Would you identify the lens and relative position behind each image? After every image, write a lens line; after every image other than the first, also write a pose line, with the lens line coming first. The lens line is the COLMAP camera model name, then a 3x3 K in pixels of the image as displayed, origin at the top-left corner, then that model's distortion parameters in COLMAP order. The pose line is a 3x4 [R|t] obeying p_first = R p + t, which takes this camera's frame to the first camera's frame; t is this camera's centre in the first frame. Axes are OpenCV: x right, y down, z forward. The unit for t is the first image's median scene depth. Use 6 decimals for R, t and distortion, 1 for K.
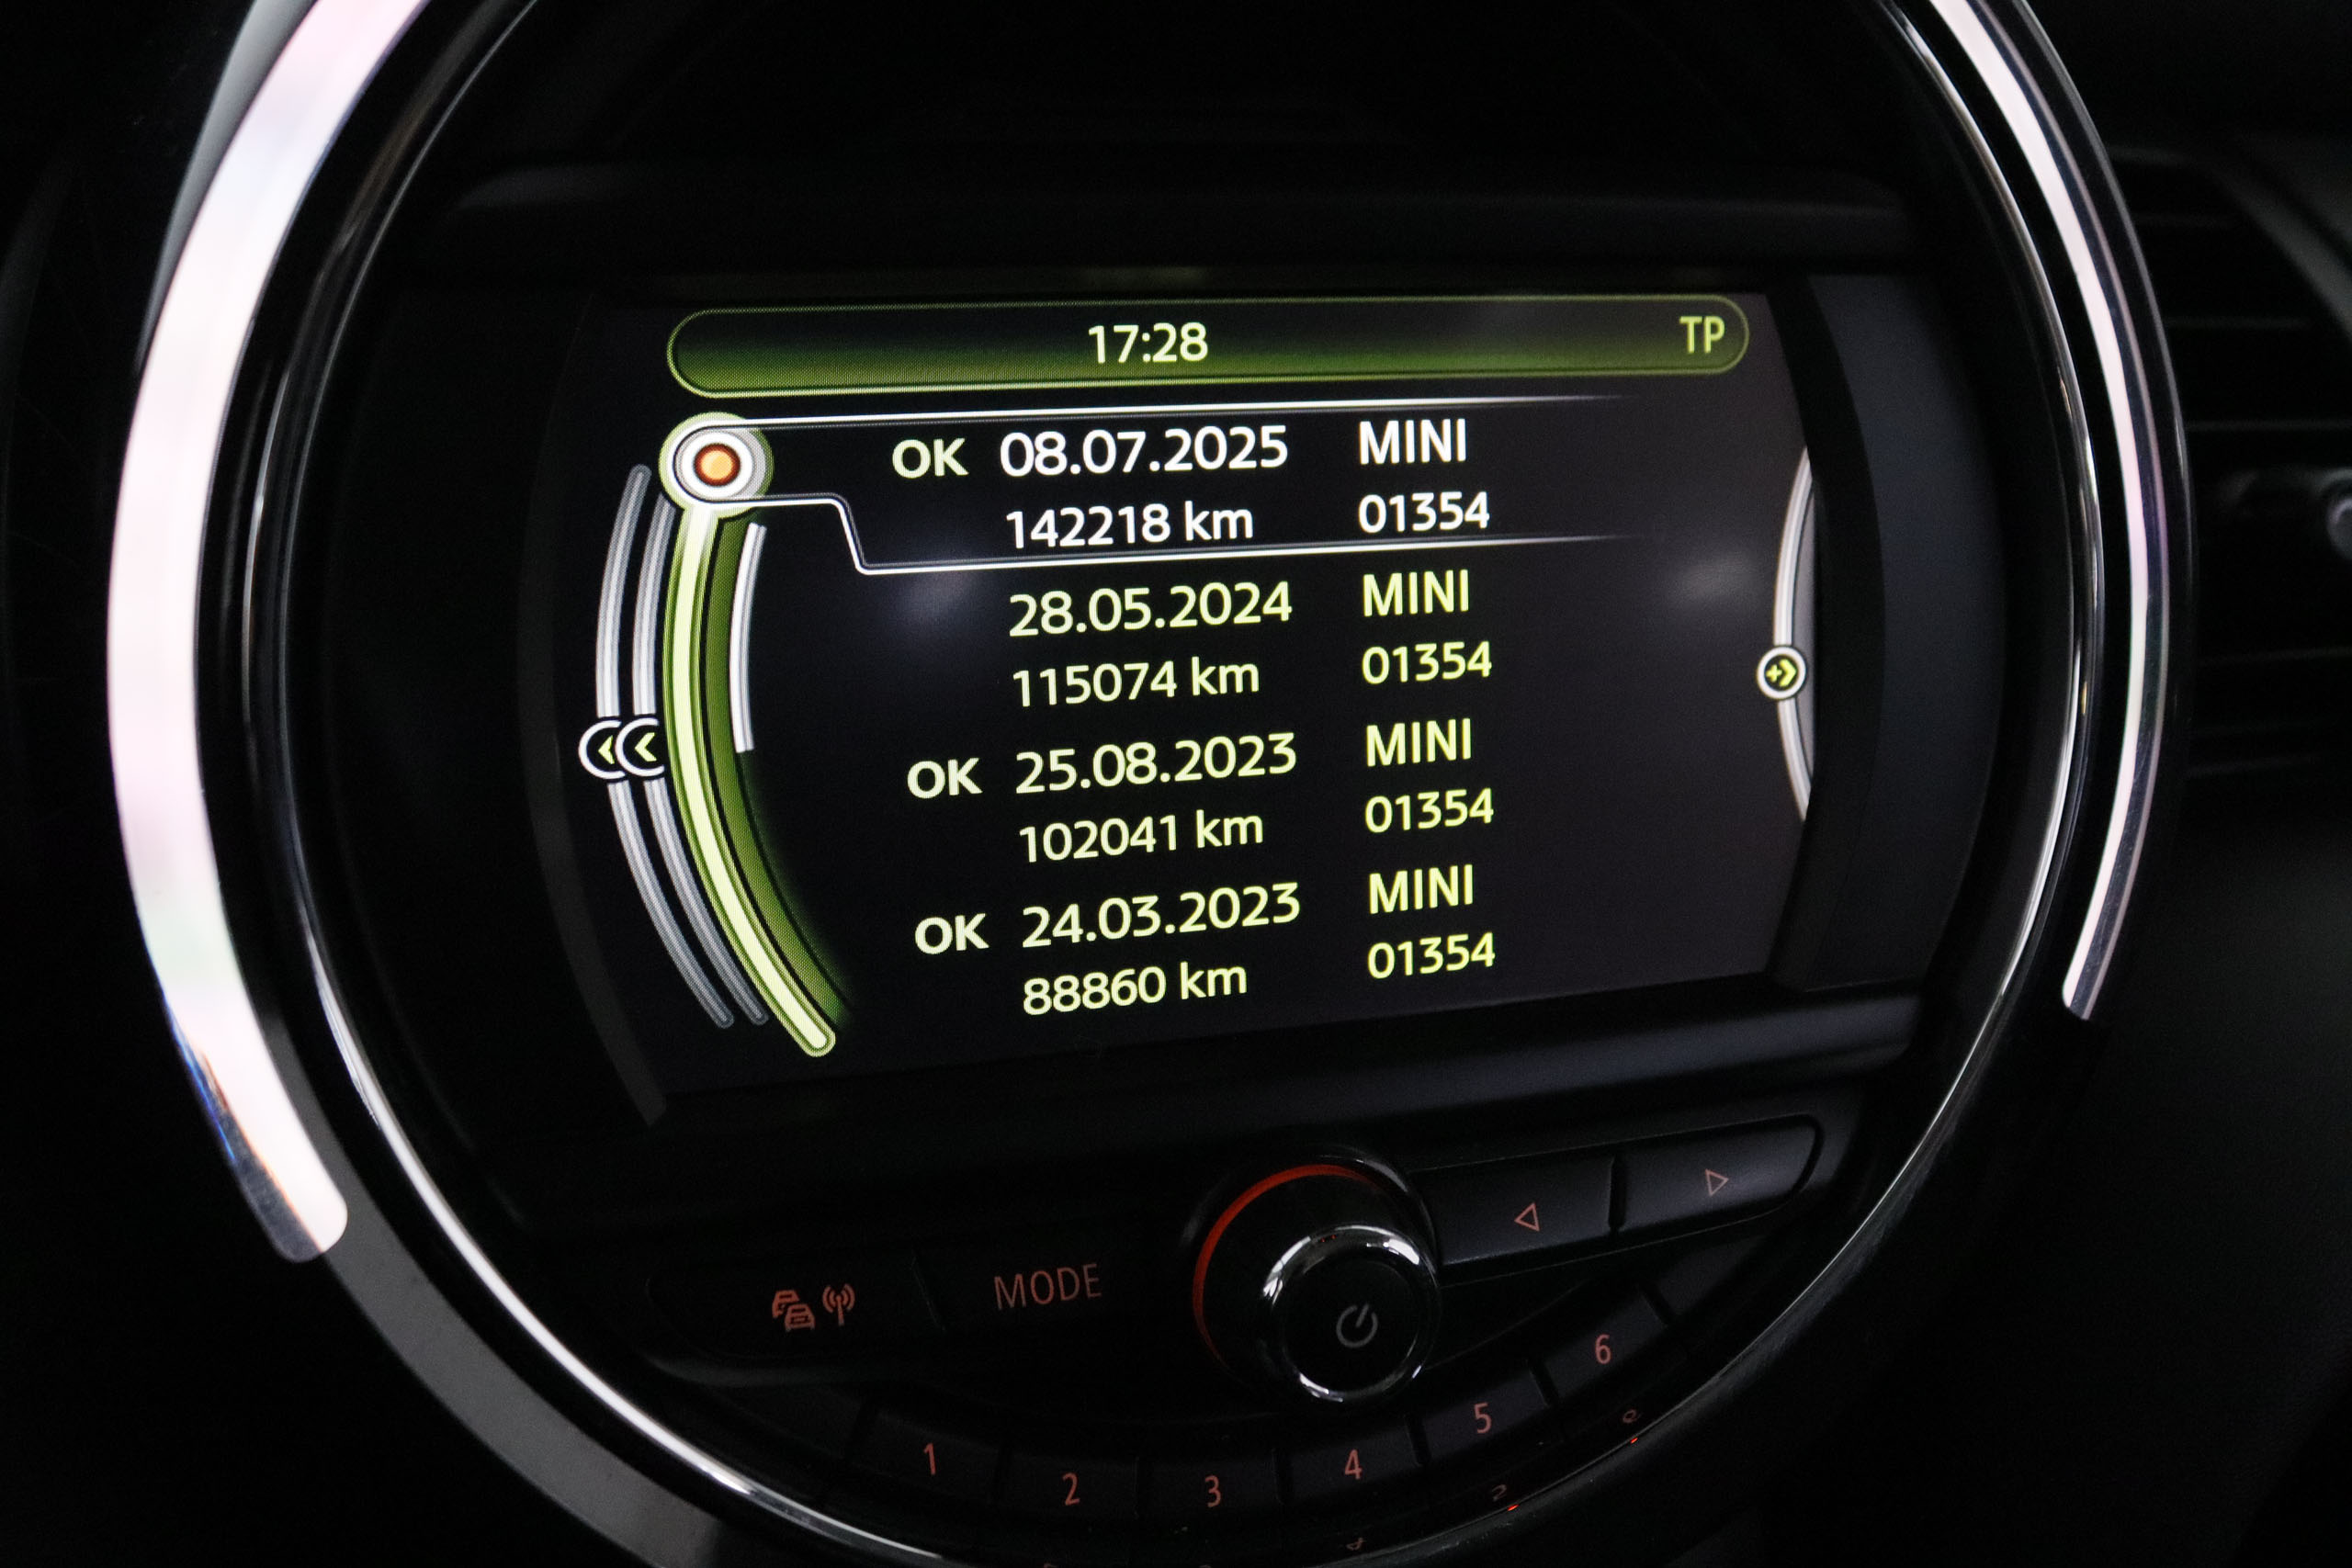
lens RADIAL K [[2432.7, 0, 1187.6], [0, 2432.7, 794.0], [0, 0, 1]] dist [-0.103817, 0.000000]
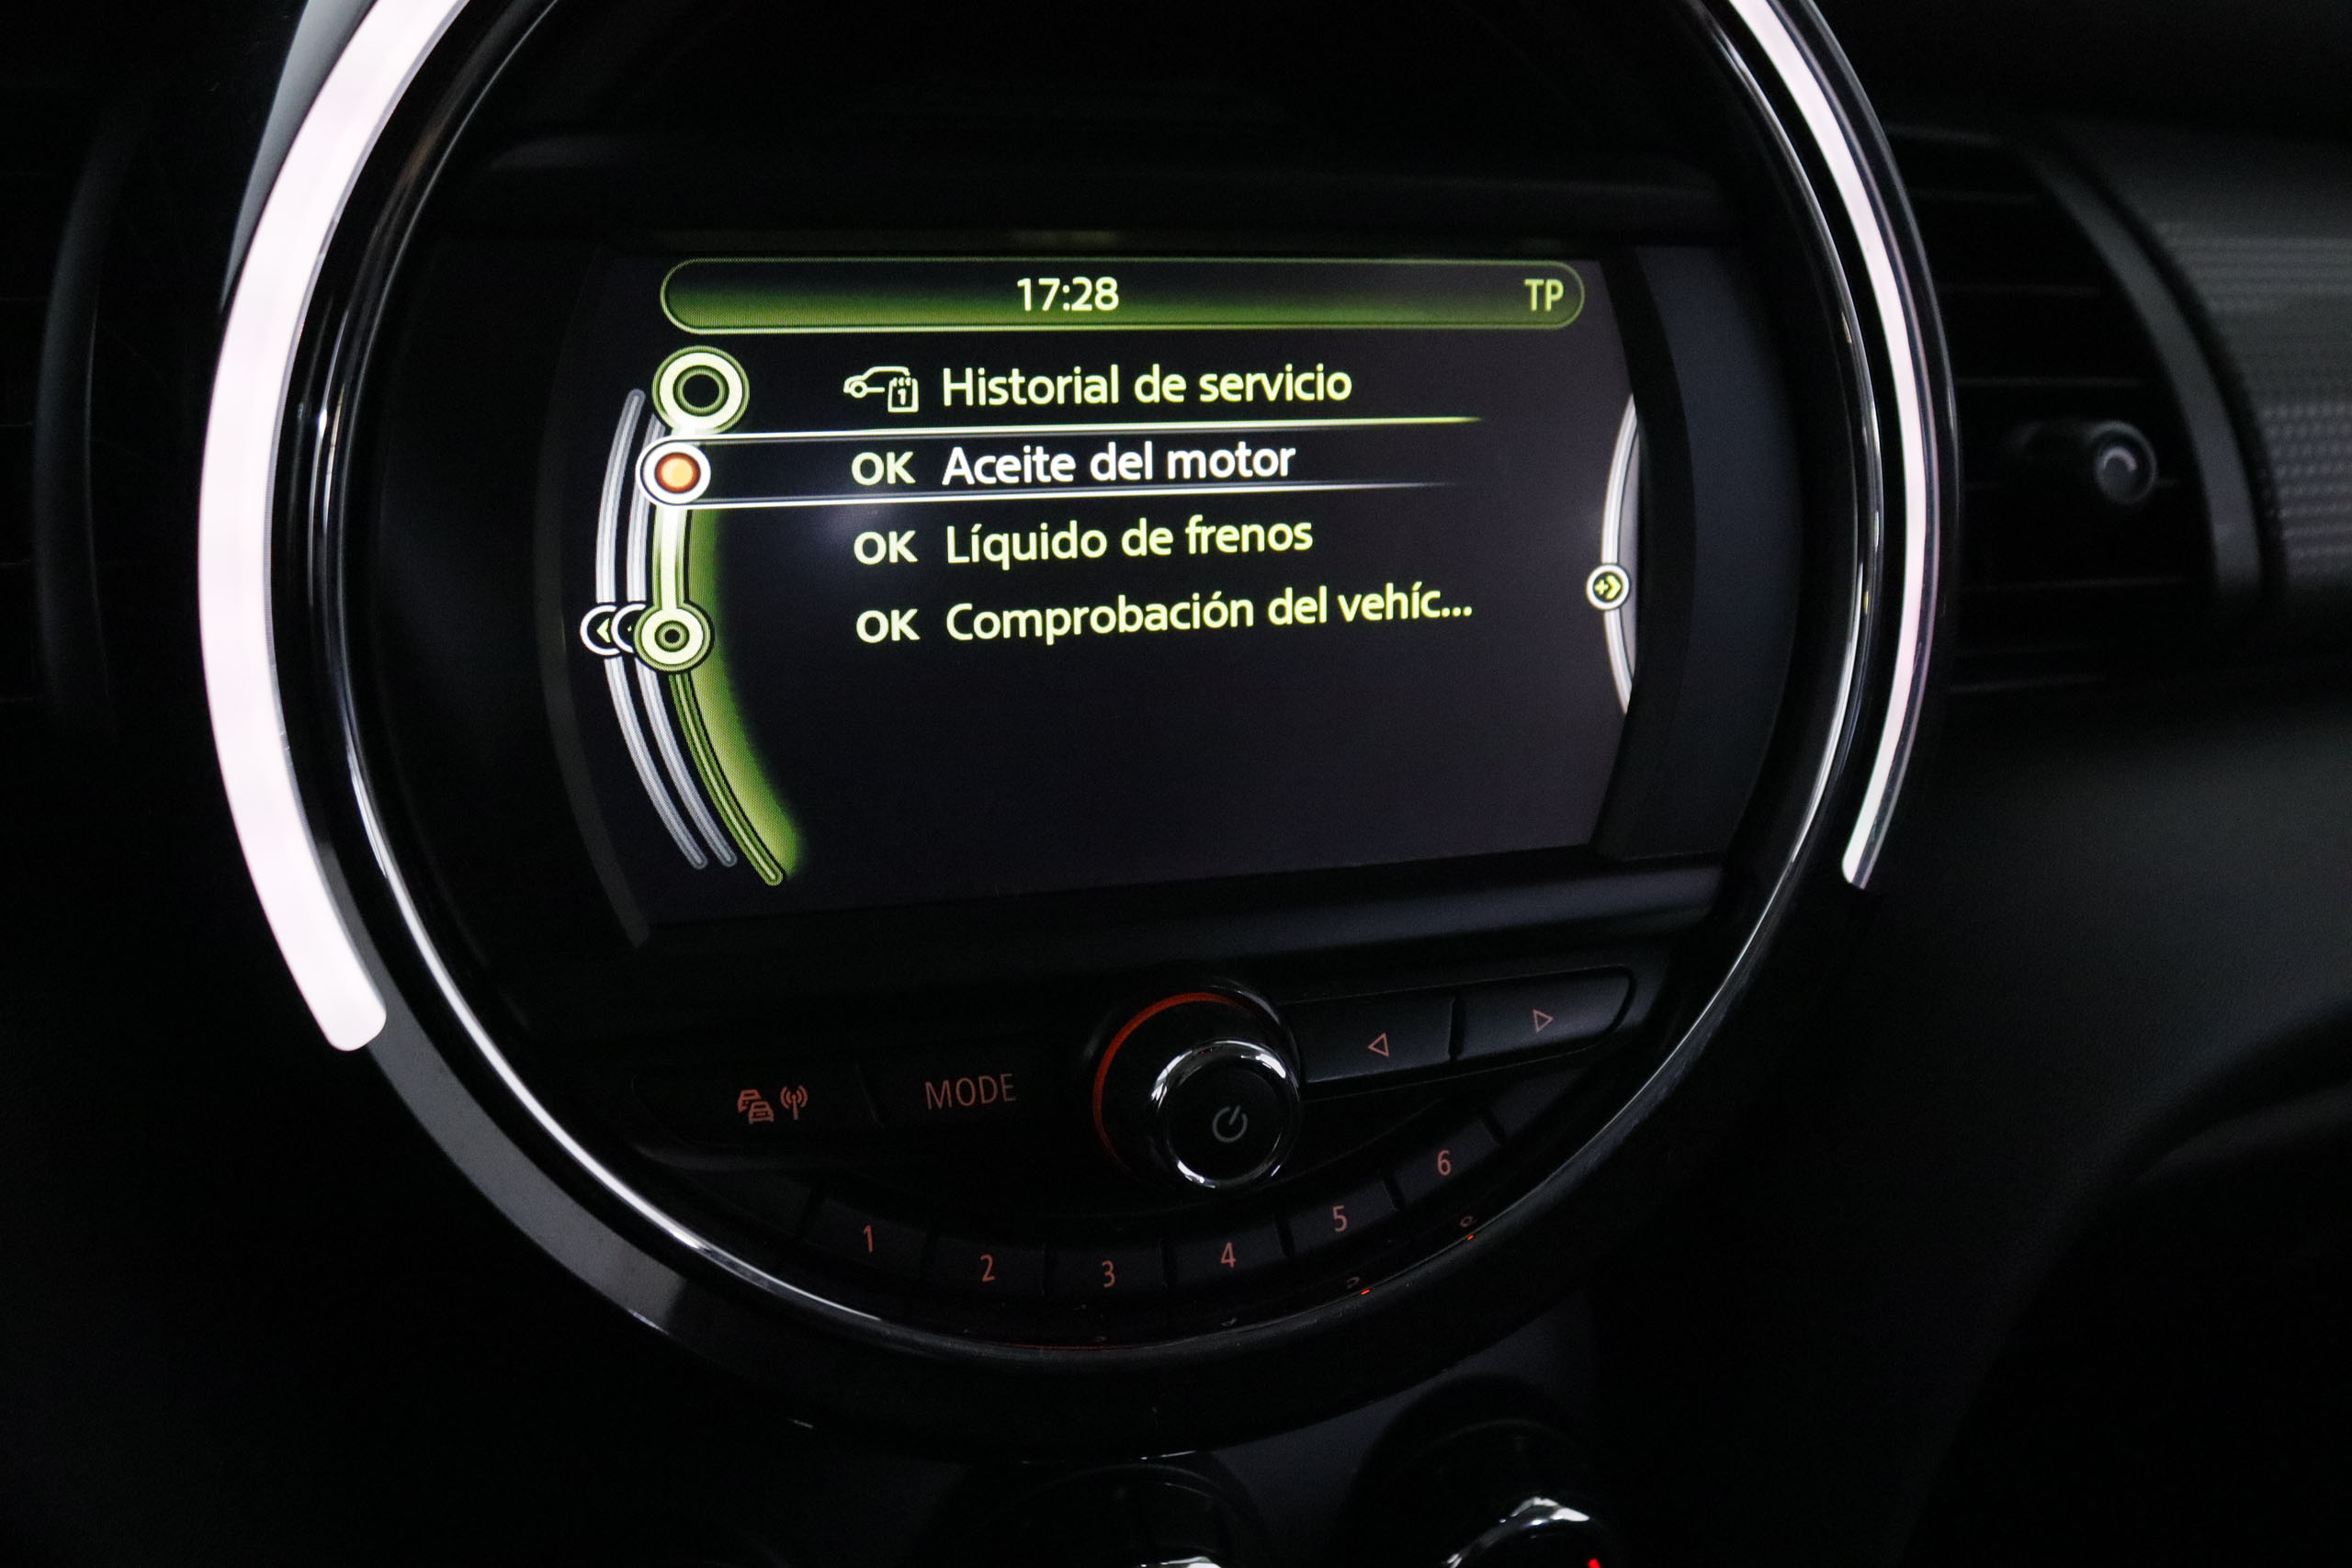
lens RADIAL K [[2432.7, 0, 1182.6], [0, 2432.7, 789.9], [0, 0, 1]] dist [-0.103817, 0.000000]
pose [[0.999356, 0.015628, 0.032291, 0.004896], [-0.016439, 0.999552, 0.025009, 0.023356], [-0.031886, -0.025524, 0.999166, -0.175603]]
